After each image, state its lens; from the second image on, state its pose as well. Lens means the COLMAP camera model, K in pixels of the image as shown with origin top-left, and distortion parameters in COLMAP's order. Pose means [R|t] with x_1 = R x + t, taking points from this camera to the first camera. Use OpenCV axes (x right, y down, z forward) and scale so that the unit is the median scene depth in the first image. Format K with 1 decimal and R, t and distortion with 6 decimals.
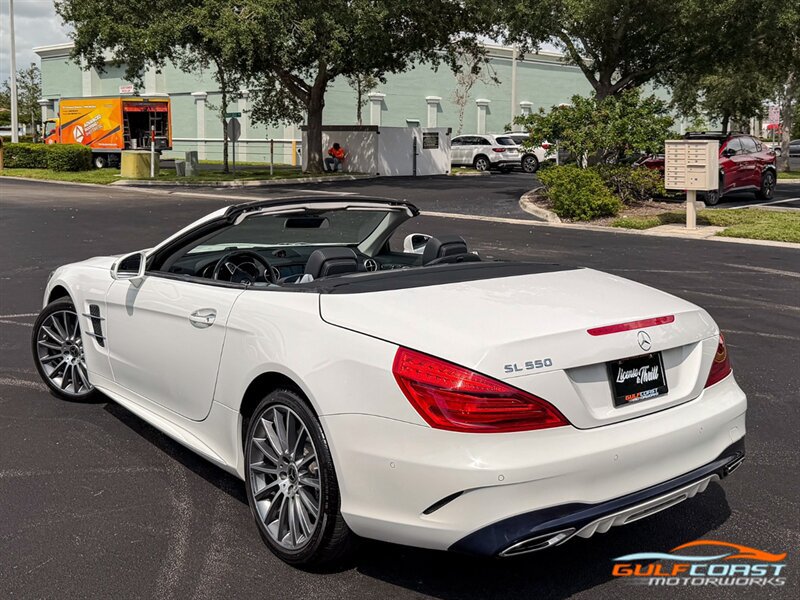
lens RADIAL K [[872.6, 0, 409.4], [0, 872.6, 202.2], [0, 0, 1]] dist [0.260062, -0.678518]
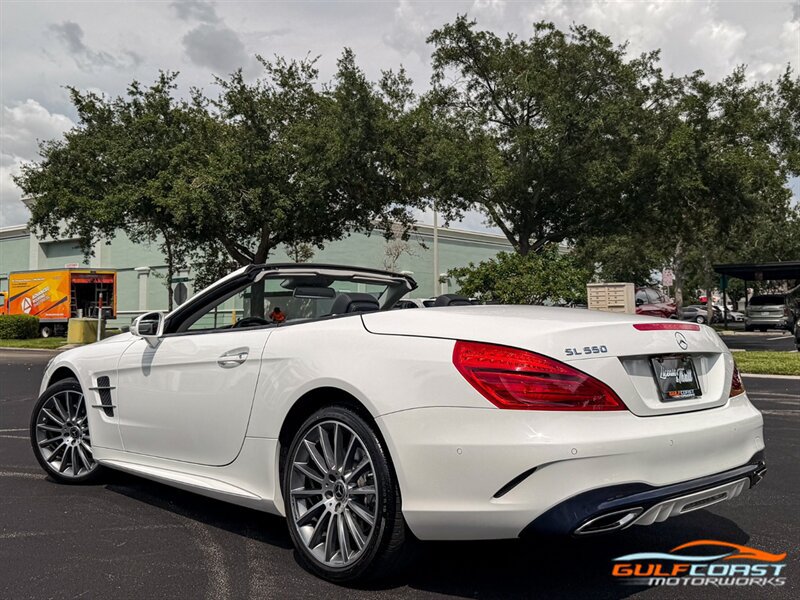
lens RADIAL K [[801.0, 0, 397.7], [0, 801.0, 257.3], [0, 0, 1]] dist [0.213383, -0.503795]
pose [[0.996390, -0.008141, 0.084503, -0.089638], [0.020820, 0.988426, -0.150269, 0.117169], [-0.082302, 0.151485, 0.985027, 0.036539]]
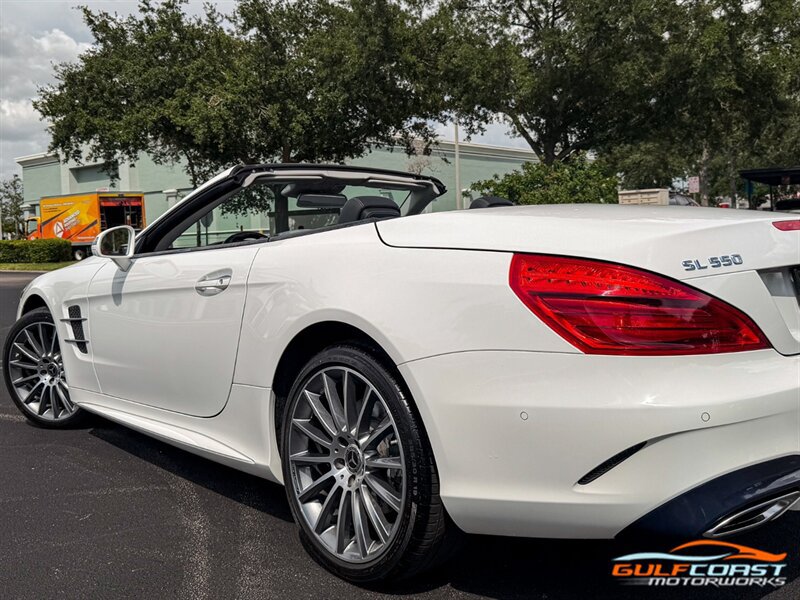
lens RADIAL K [[767.0, 0, 398.6], [0, 767.0, 255.8], [0, 0, 1]] dist [0.193296, -0.444776]
pose [[0.997658, -0.042252, 0.053790, -0.077023], [0.044915, 0.997773, -0.049308, 0.108299], [-0.051587, 0.051608, 0.997334, 0.221936]]
